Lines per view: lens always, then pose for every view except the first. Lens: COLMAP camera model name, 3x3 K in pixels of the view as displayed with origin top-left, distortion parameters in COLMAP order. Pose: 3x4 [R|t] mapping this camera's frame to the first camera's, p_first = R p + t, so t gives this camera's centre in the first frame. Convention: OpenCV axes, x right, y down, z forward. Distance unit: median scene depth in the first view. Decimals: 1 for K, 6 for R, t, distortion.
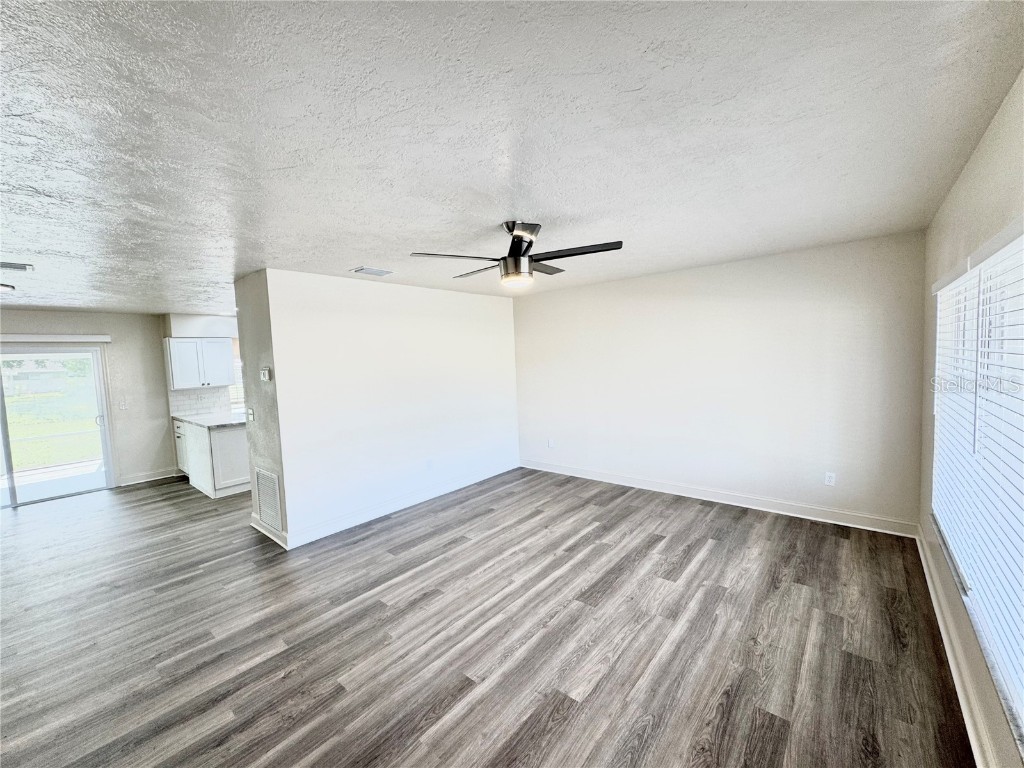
lens RADIAL K [[408.5, 0, 511.3], [0, 408.5, 382.8], [0, 0, 1]] dist [-0.001399, -0.000140]
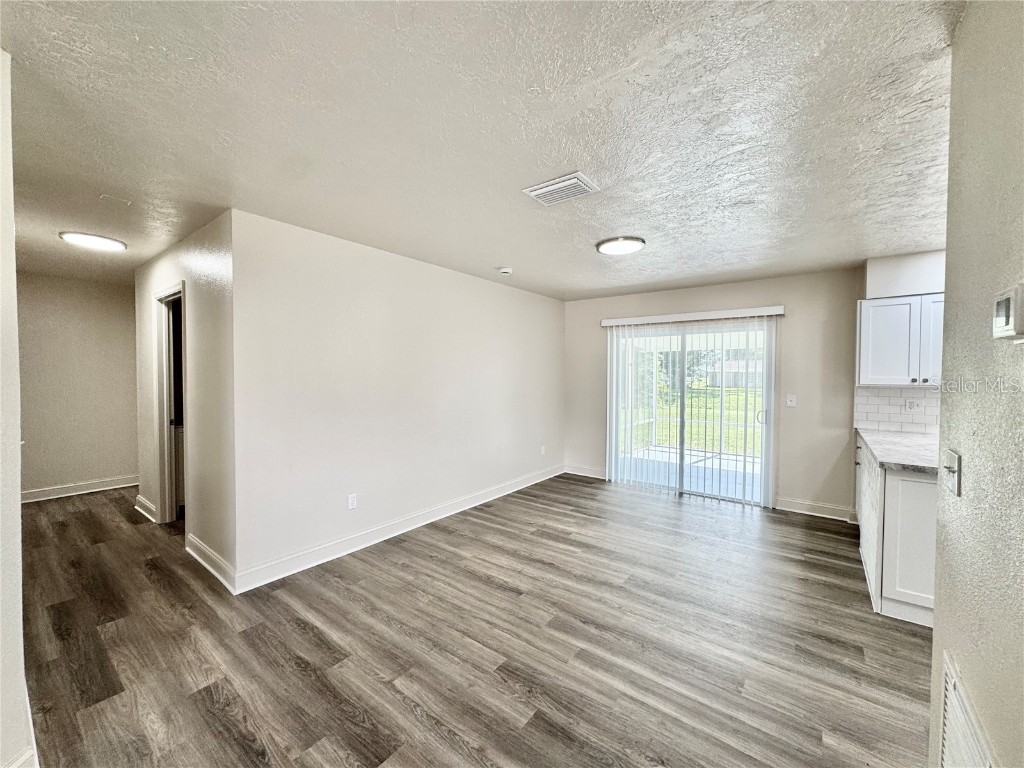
lens RADIAL K [[408.5, 0, 512.2], [0, 408.5, 382.8], [0, 0, 1]] dist [-0.001399, -0.000140]
pose [[0.054528, 0.062959, -0.996525, -0.361636], [-0.073124, 0.995582, 0.058898, 0.021834], [0.995831, 0.069659, 0.058891, 0.653385]]
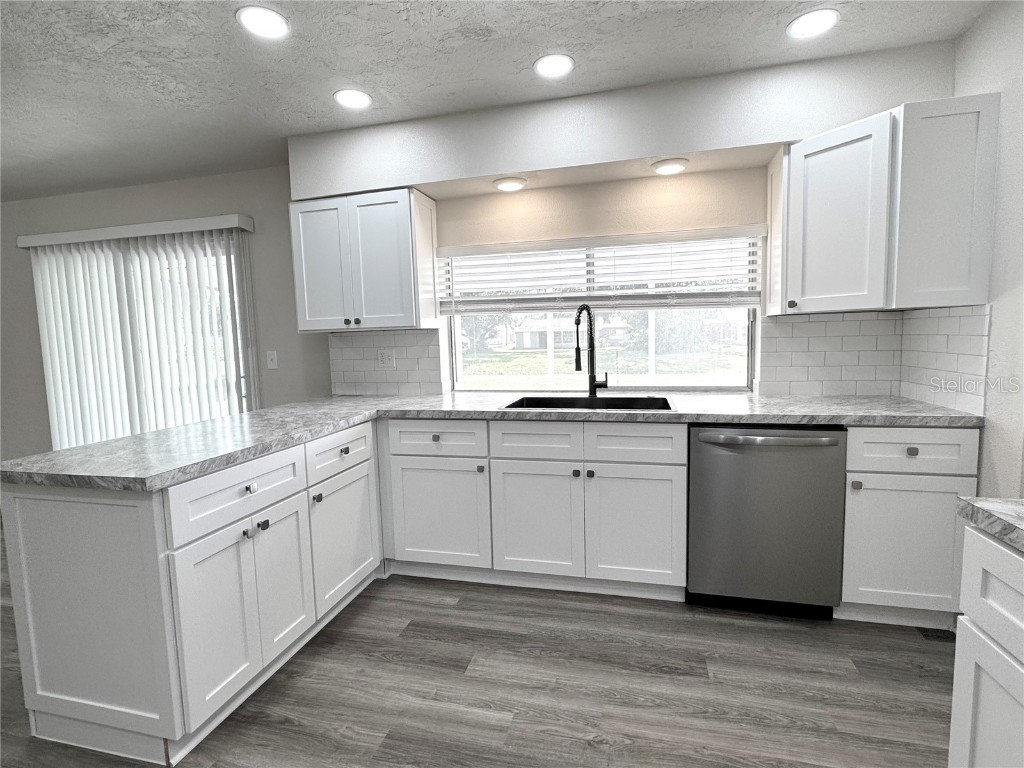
lens RADIAL K [[496.8, 0, 505.7], [0, 496.8, 386.3], [0, 0, 1]] dist [-0.006185, 0.001231]
pose [[0.438326, 0.117668, -0.891081, -0.413796], [-0.049154, 0.993048, 0.106953, 0.010469], [0.897471, -0.003080, 0.441063, 1.410440]]
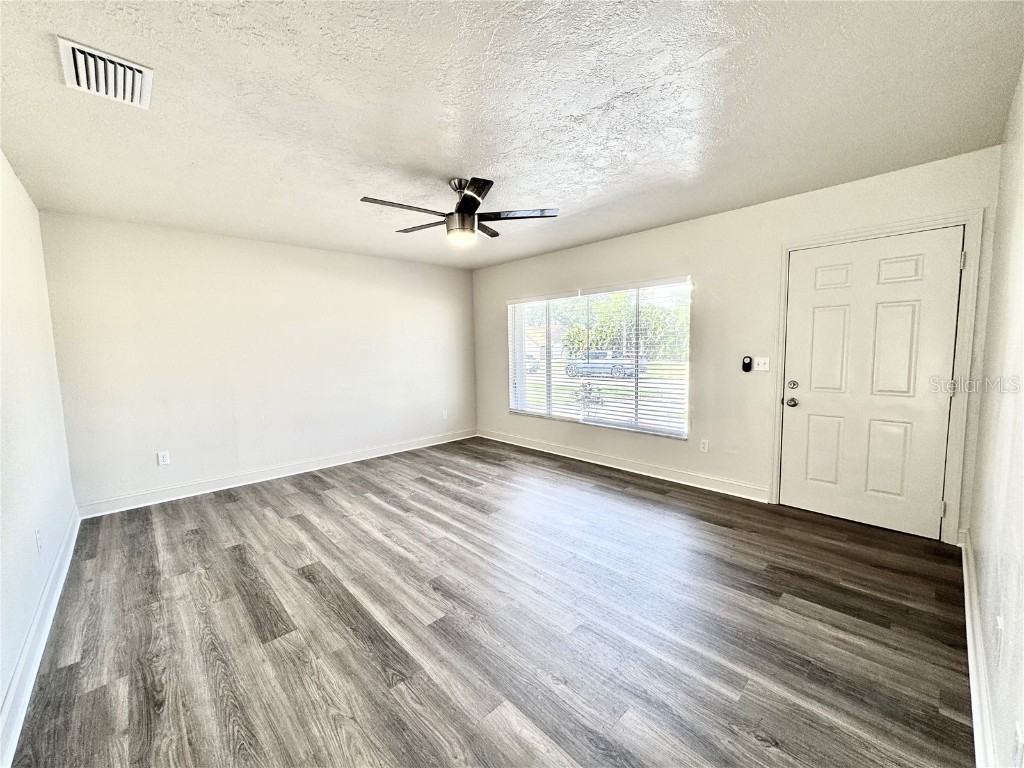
lens RADIAL K [[408.5, 0, 507.8], [0, 408.5, 383.8], [0, 0, 1]] dist [-0.001399, -0.000140]
pose [[0.109440, -0.048859, 0.992792, -0.674312], [0.078734, 0.996079, 0.040341, 0.062467], [-0.990870, 0.073752, 0.112858, 0.506428]]
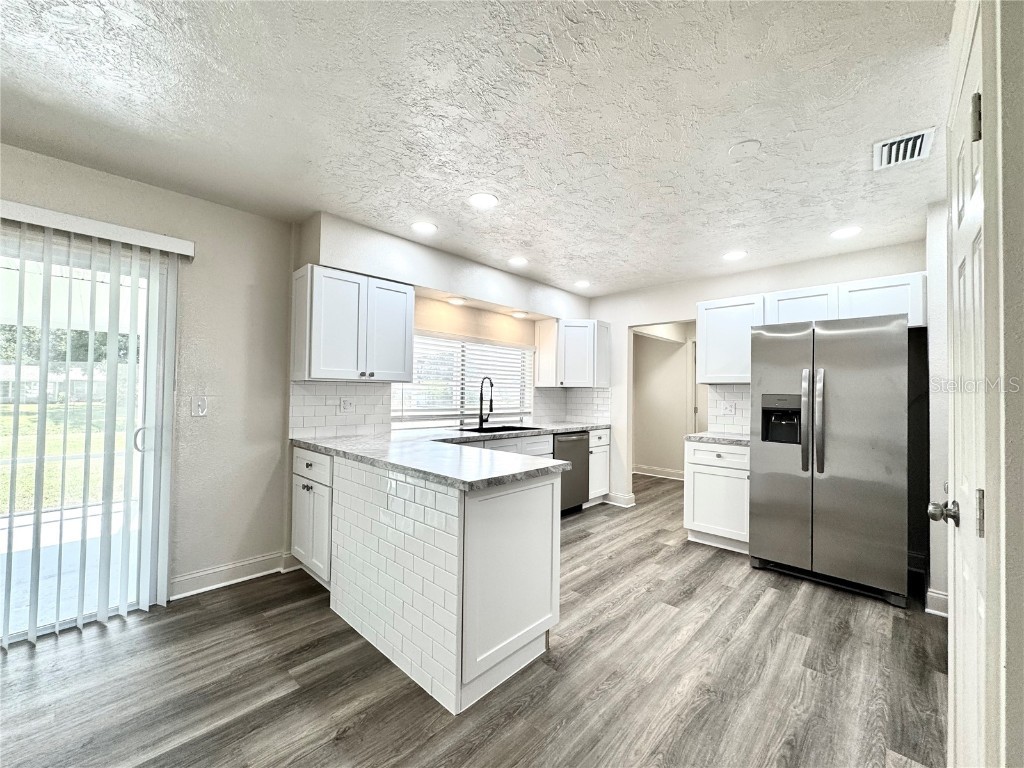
lens RADIAL K [[408.5, 0, 510.7], [0, 408.5, 383.1], [0, 0, 1]] dist [-0.001399, -0.000140]
pose [[0.996887, 0.054202, -0.057253, -0.849650], [-0.059125, 0.994355, -0.088106, 0.068702], [0.052155, 0.091217, 0.994464, 0.828838]]
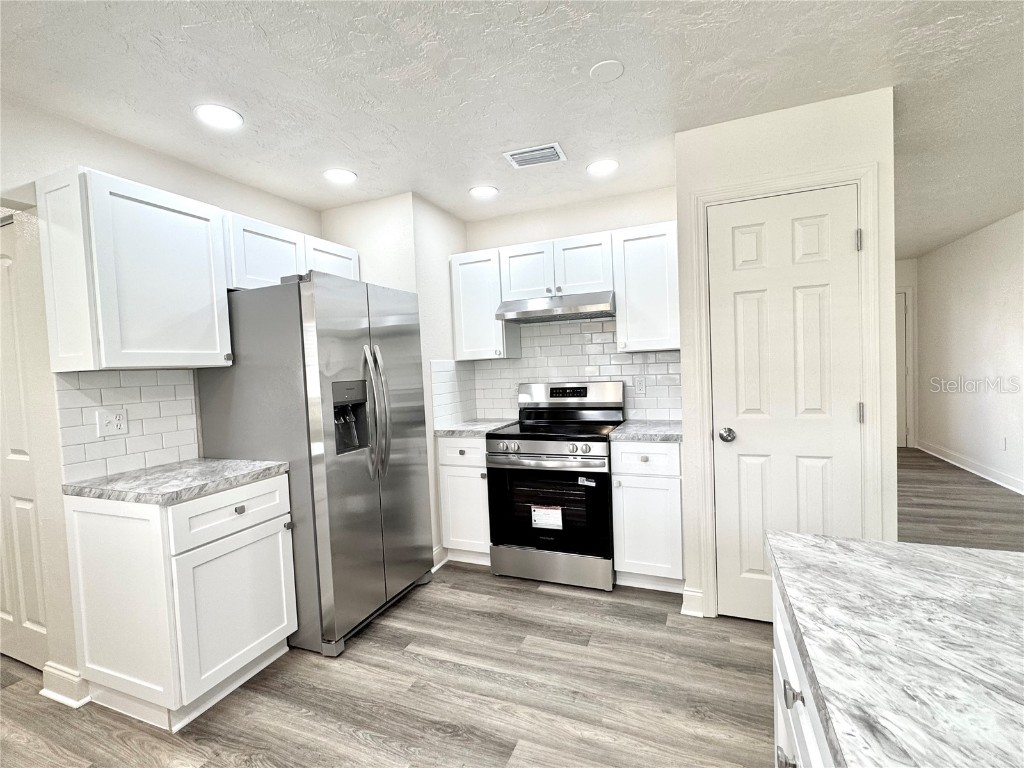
lens RADIAL K [[466.3, 0, 510.6], [0, 466.3, 383.0], [0, 0, 1]] dist [-0.003338, 0.000579]
pose [[-0.301813, 0.016190, 0.953230, -1.008679], [0.119106, 0.992663, 0.020852, 0.011296], [-0.945898, 0.119829, -0.301527, 1.548731]]
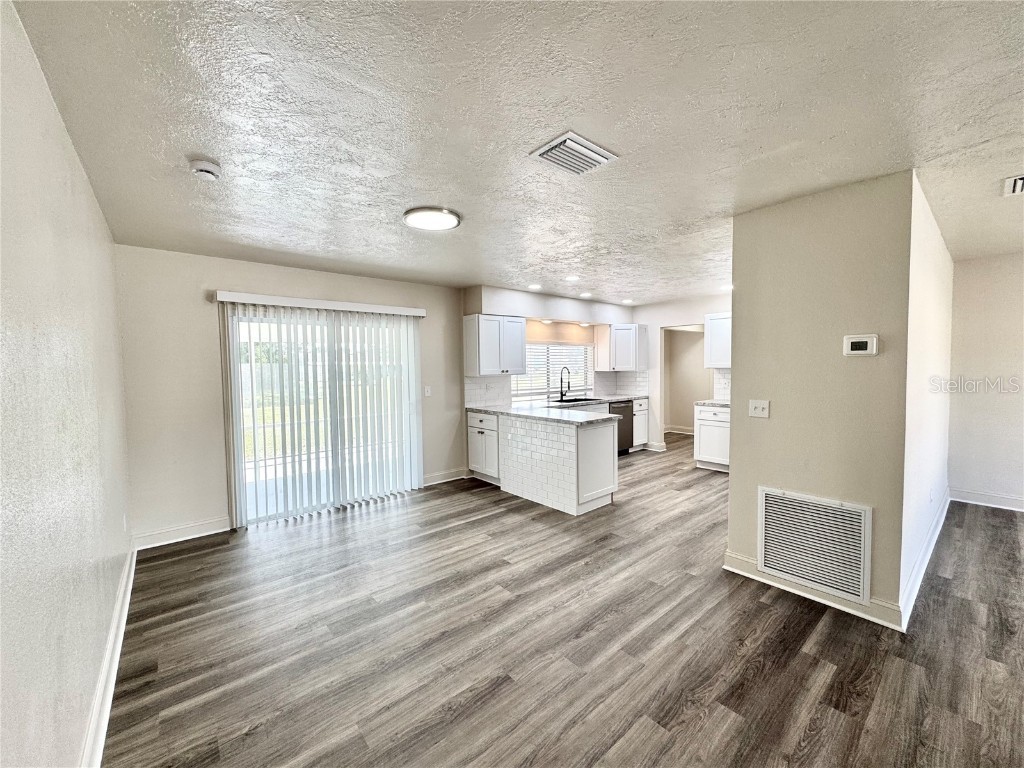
lens RADIAL K [[408.5, 0, 511.9], [0, 408.5, 384.4], [0, 0, 1]] dist [-0.001399, -0.000140]
pose [[0.986733, 0.035556, -0.158409, -0.915603], [-0.037819, 0.999221, -0.011291, 0.060040], [0.157884, 0.017132, 0.987309, 0.262599]]
